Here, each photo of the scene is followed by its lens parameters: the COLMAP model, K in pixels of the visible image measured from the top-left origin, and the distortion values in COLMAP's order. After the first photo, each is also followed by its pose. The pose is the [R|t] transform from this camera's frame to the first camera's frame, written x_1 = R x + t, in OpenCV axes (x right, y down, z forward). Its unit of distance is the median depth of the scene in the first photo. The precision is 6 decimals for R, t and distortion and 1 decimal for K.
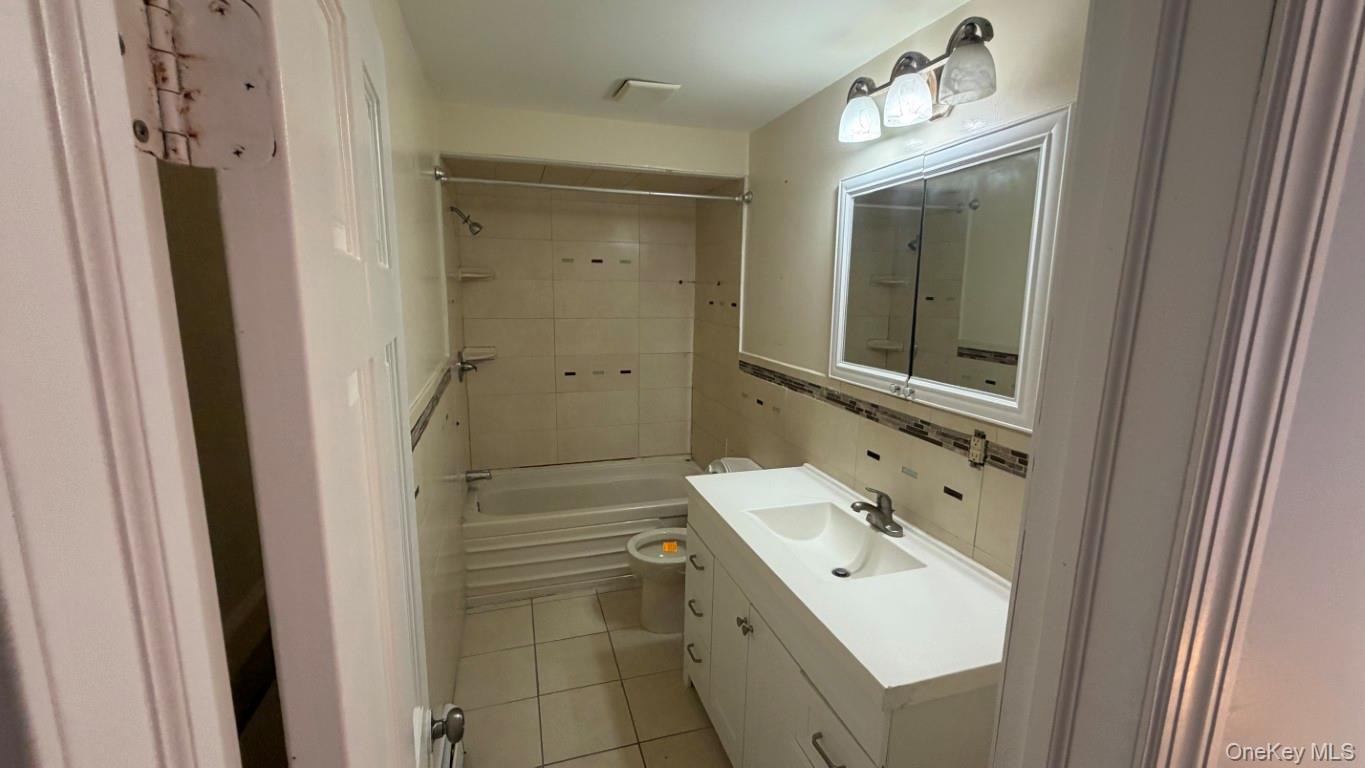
lens RADIAL K [[546.9, 0, 680.4], [0, 546.9, 385.2], [0, 0, 1]] dist [0.014631, 0.000082]
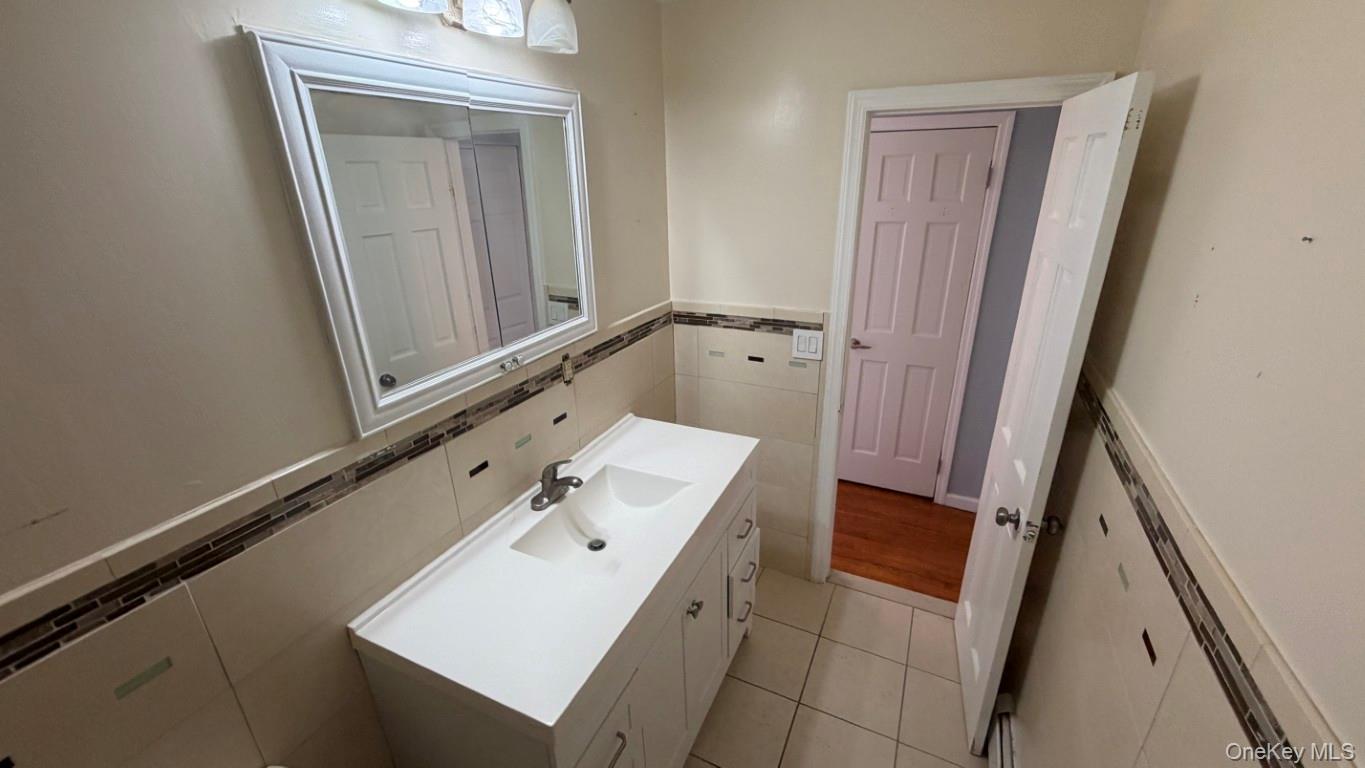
lens RADIAL K [[546.9, 0, 682.0], [0, 546.9, 380.0], [0, 0, 1]] dist [0.014631, 0.000082]
pose [[-0.734179, -0.236981, 0.636255, -0.348225], [0.133147, 0.868659, 0.477183, -0.338512], [-0.665772, 0.435053, -0.606198, 1.318852]]
